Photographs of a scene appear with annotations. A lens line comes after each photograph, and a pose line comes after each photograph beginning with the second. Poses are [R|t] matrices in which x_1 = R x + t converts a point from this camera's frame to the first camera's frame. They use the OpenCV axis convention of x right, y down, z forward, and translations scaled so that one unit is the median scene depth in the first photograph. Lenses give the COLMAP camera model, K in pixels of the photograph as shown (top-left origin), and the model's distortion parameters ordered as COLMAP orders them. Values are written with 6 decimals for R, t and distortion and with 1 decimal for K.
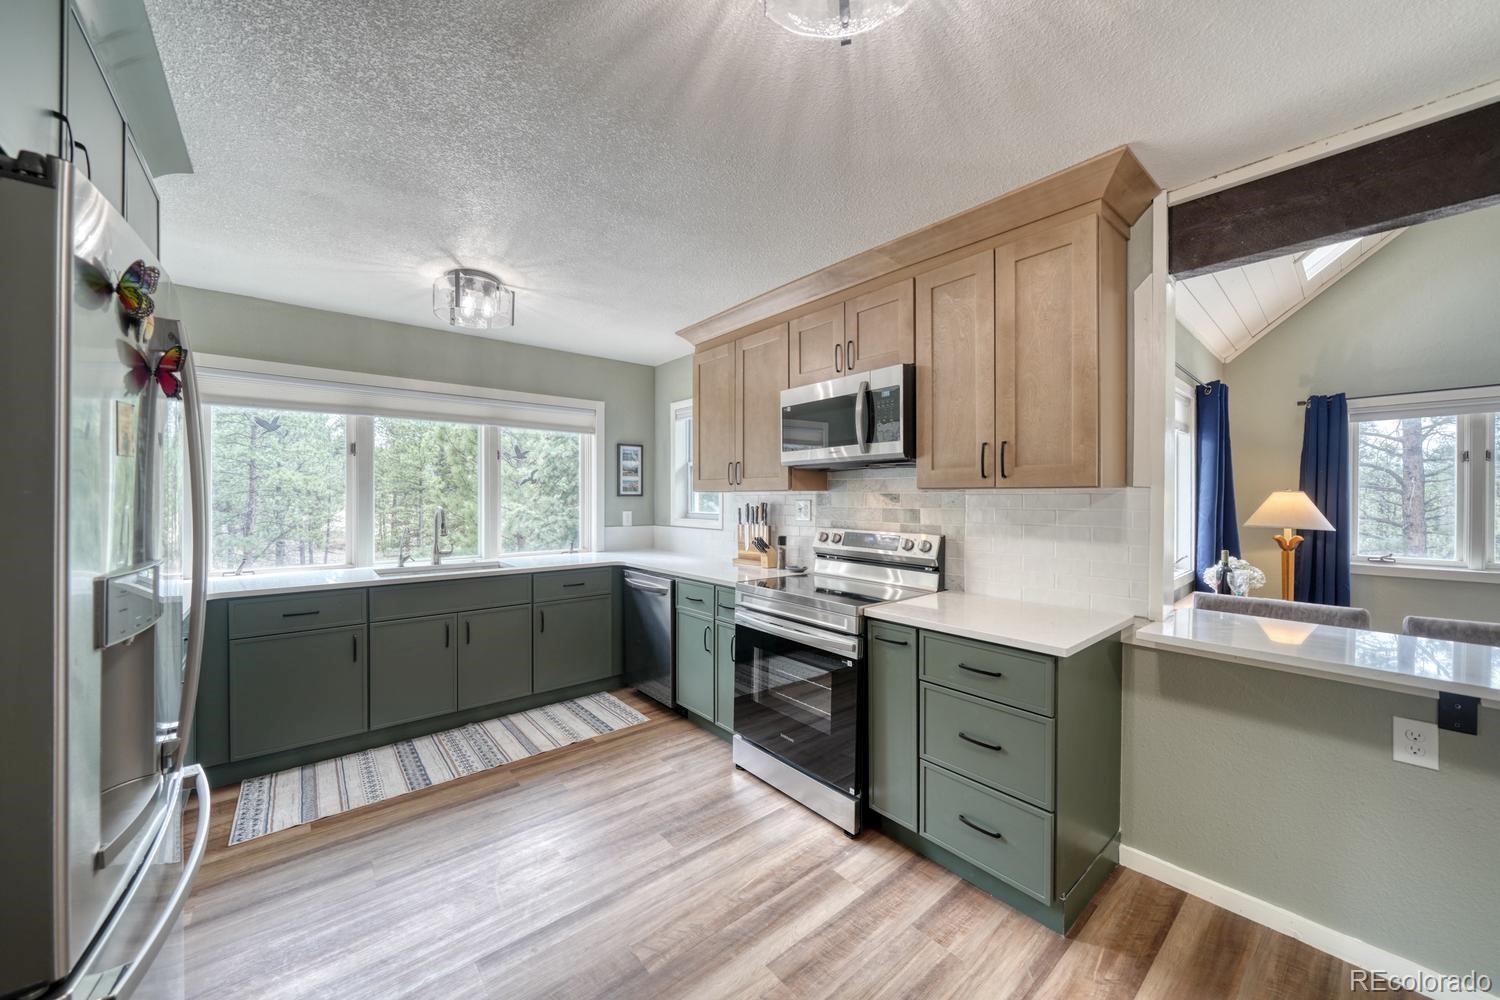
lens RADIAL K [[539.7, 0, 739.5], [0, 539.7, 497.5], [0, 0, 1]] dist [-0.000545, -0.000087]
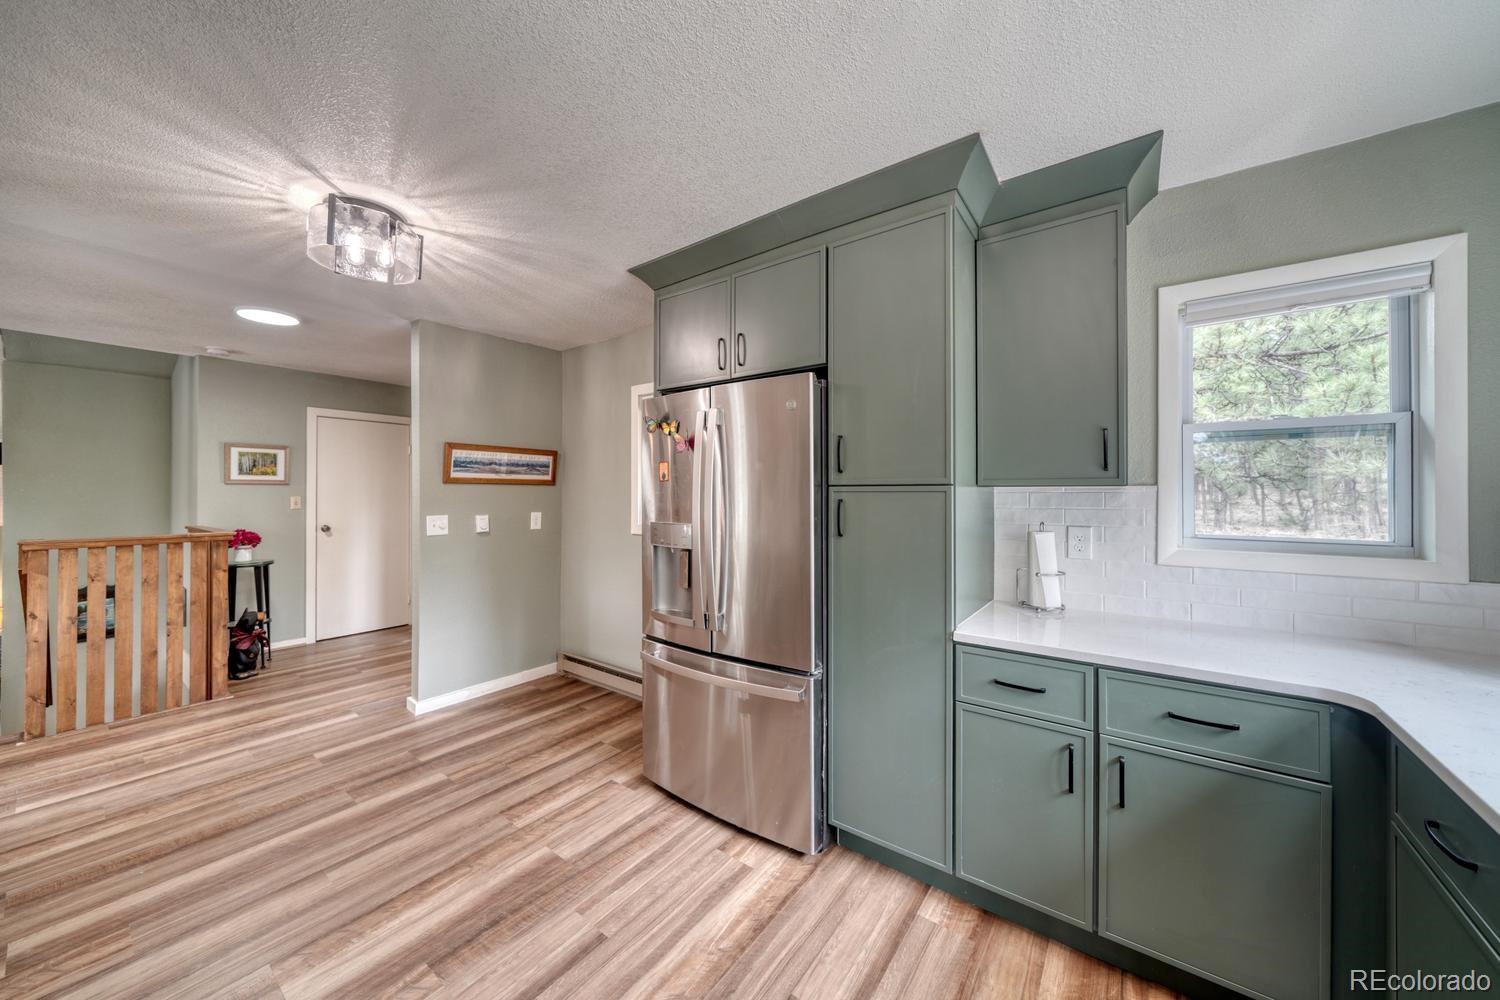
lens RADIAL K [[529.3, 0, 742.9], [0, 529.3, 488.5], [0, 0, 1]] dist [-0.000307, -0.000061]
pose [[-0.974208, -0.004132, -0.225614, -0.266438], [-0.002073, 0.999954, -0.009364, -0.005352], [0.225643, -0.008655, -0.974172, 1.098033]]
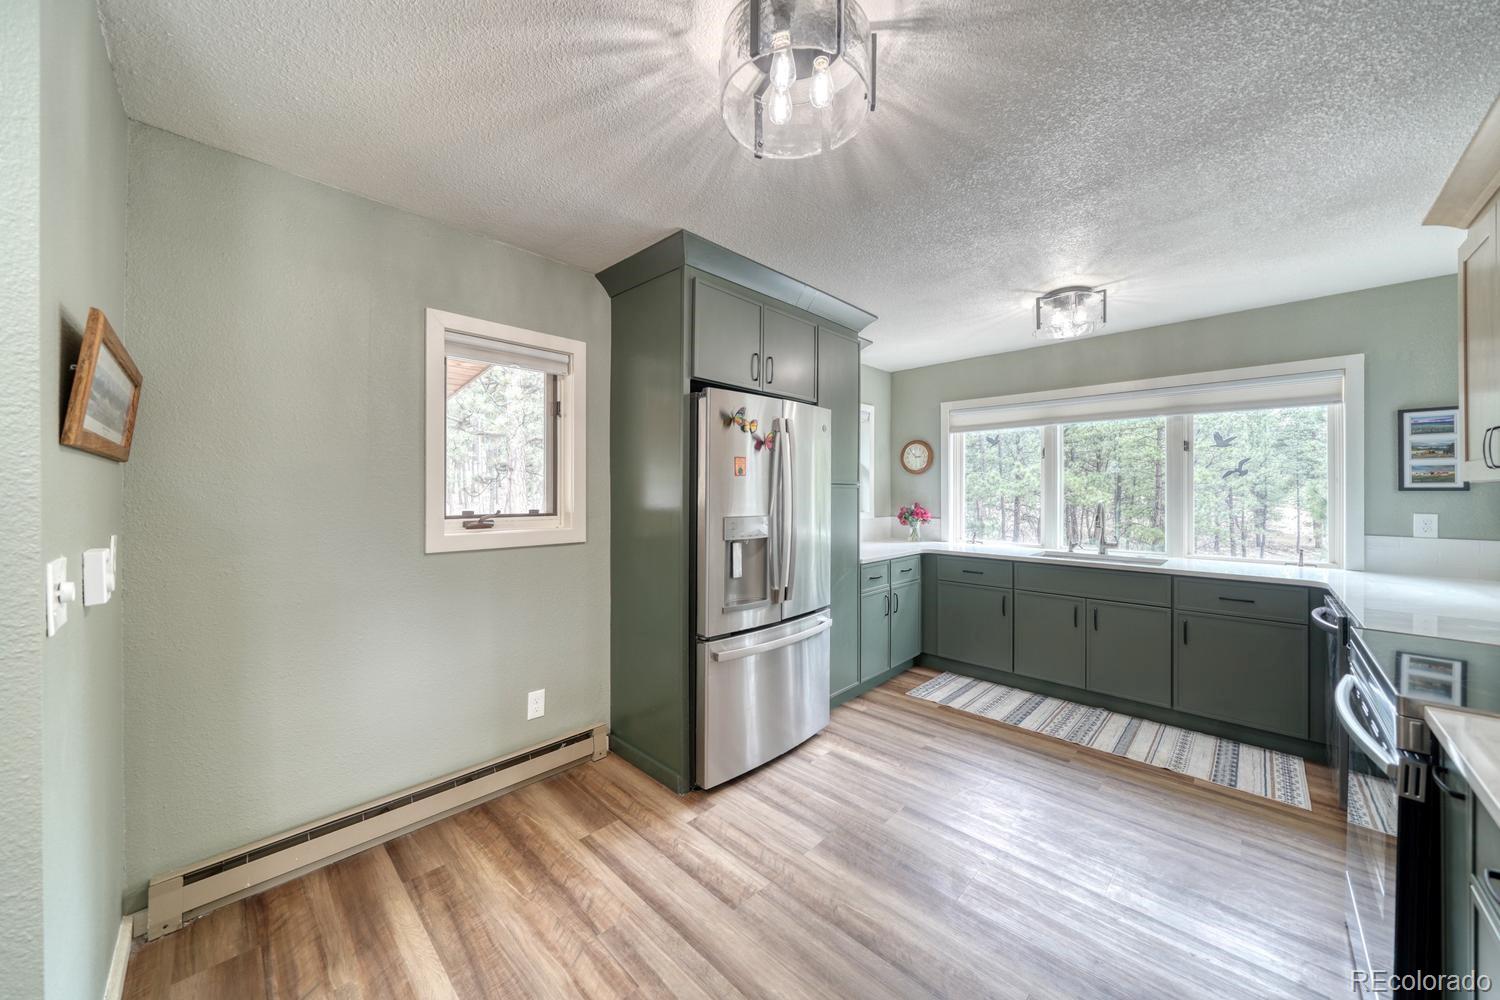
lens RADIAL K [[532.3, 0, 752.3], [0, 532.3, 485.4], [0, 0, 1]] dist [-0.000558, 0.000017]
pose [[0.114577, -0.012463, -0.993336, 0.486376], [-0.002256, 0.999915, -0.012806, 0.002146], [0.993412, 0.003708, 0.114539, 0.220990]]
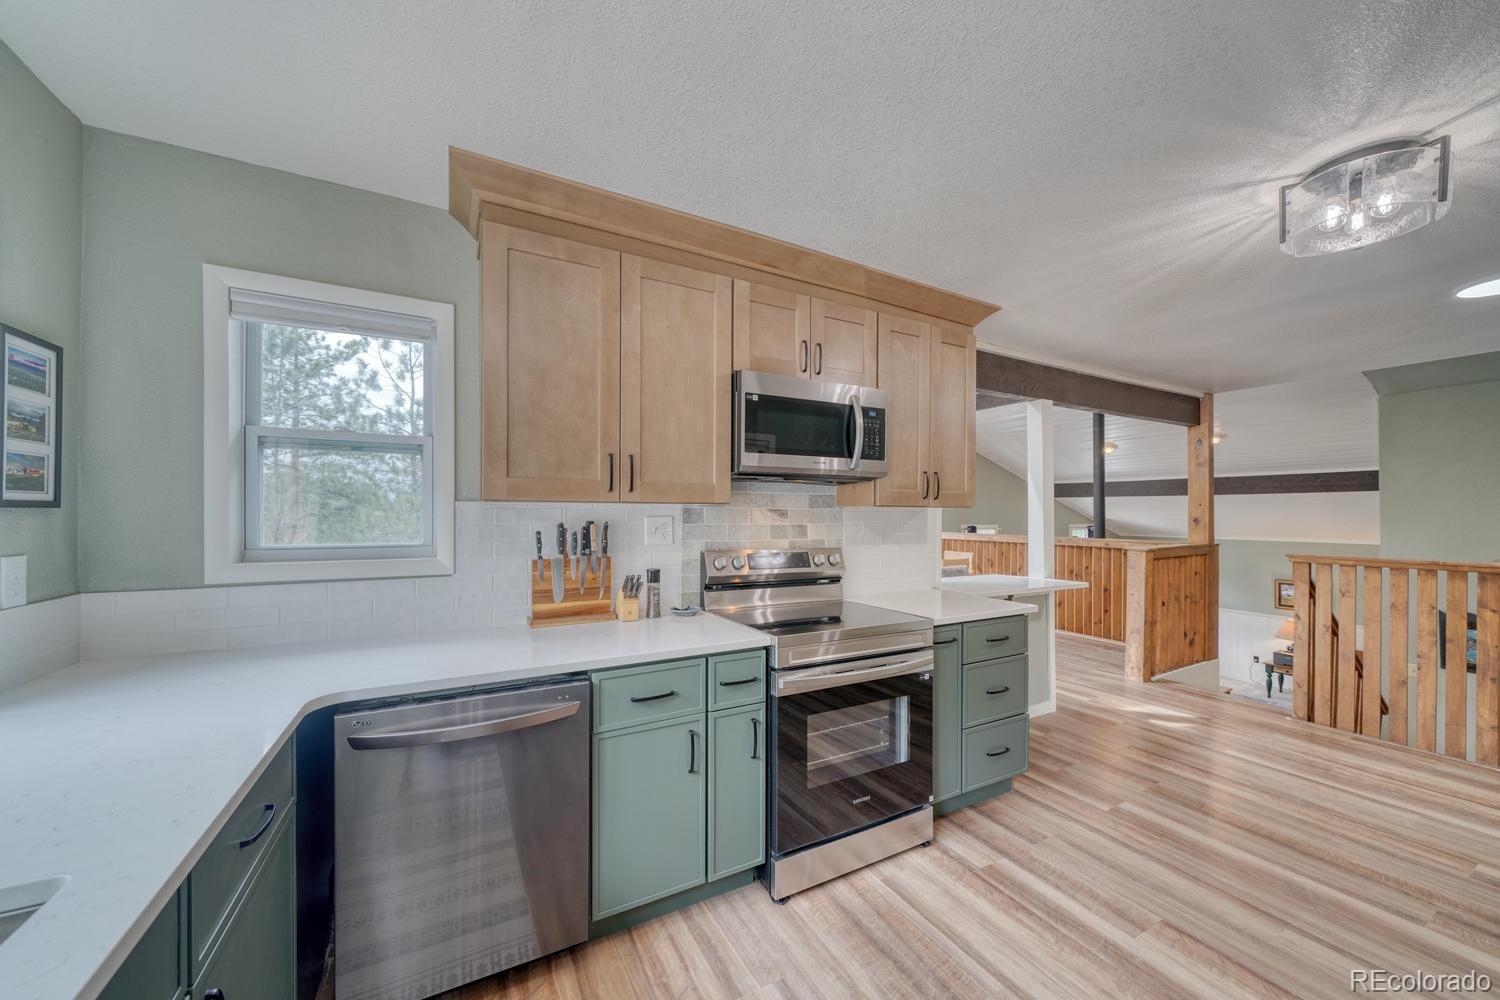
lens RADIAL K [[542.0, 0, 735.5], [0, 542.0, 510.8], [0, 0, 1]] dist [-0.001138, -0.000173]
pose [[0.197852, -0.000145, 0.980232, -0.635682], [-0.006678, 0.999977, 0.001496, -0.004884], [-0.980209, -0.006842, 0.197847, 0.838358]]
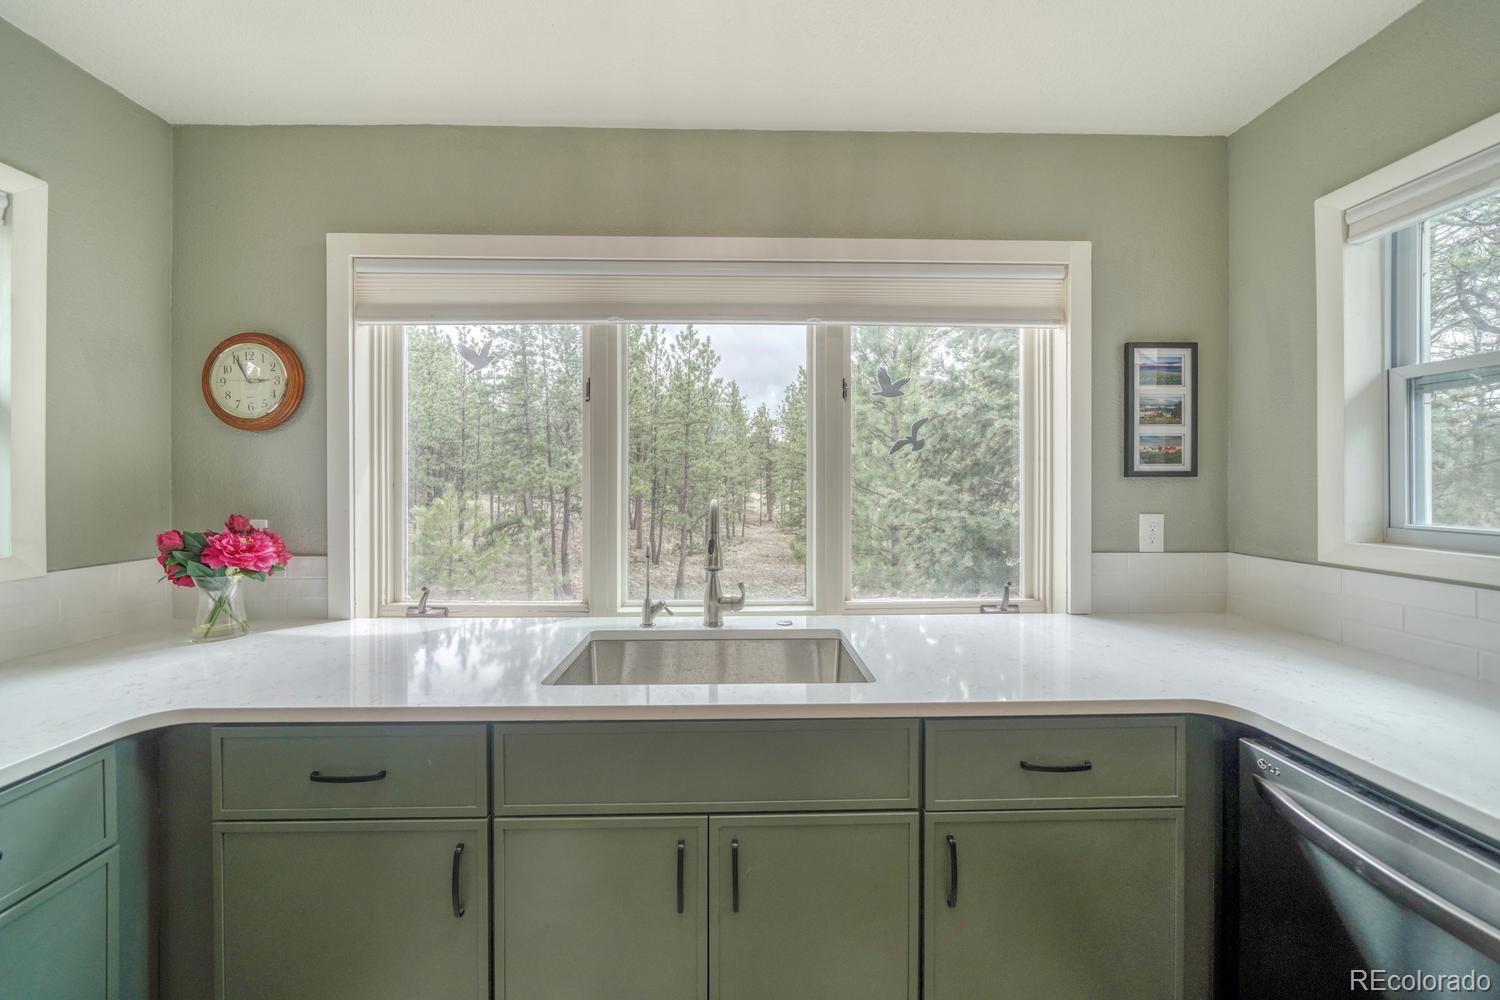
lens RADIAL K [[518.5, 0, 750.1], [0, 518.5, 489.0], [0, 0, 1]] dist [-0.000211, -0.000044]
pose [[0.789608, 0.006520, -0.613577, -0.313756], [0.001587, 0.999918, 0.012669, 0.002606], [0.613609, -0.010977, 0.789534, 0.791887]]
